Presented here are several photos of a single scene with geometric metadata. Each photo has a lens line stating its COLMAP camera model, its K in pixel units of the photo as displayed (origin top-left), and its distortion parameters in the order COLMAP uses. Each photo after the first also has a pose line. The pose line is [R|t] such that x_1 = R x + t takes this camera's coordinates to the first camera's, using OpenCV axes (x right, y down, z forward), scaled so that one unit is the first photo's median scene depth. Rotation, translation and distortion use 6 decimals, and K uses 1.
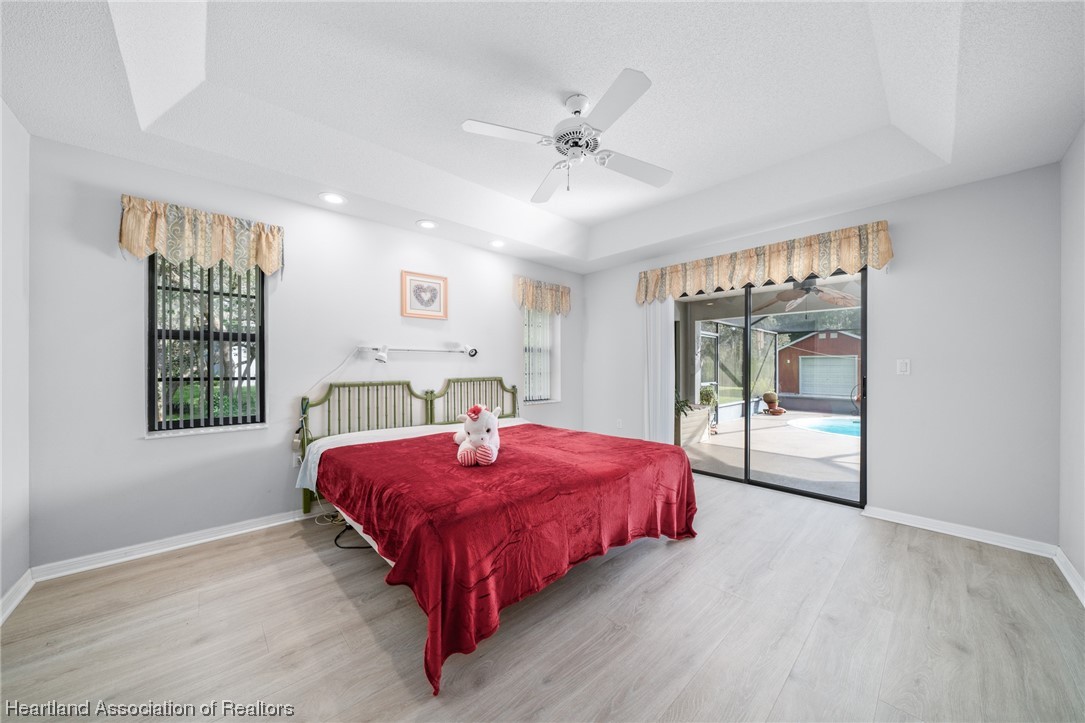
lens RADIAL K [[376.1, 0, 541.0], [0, 376.1, 365.2], [0, 0, 1]] dist [-0.006774, -0.000109]
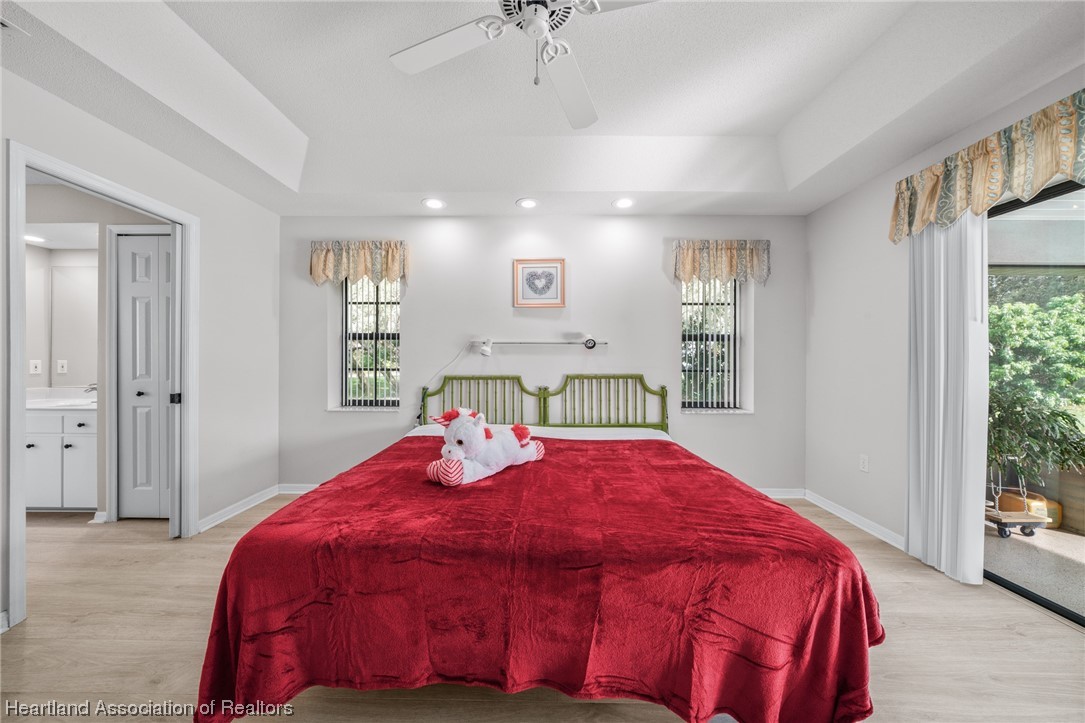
lens RADIAL K [[376.1, 0, 539.3], [0, 376.1, 360.8], [0, 0, 1]] dist [-0.006774, -0.000109]
pose [[0.721780, 0.004291, -0.692110, 0.339042], [-0.000407, 0.999983, 0.005776, -0.000924], [0.692123, -0.003888, 0.721769, 0.357201]]
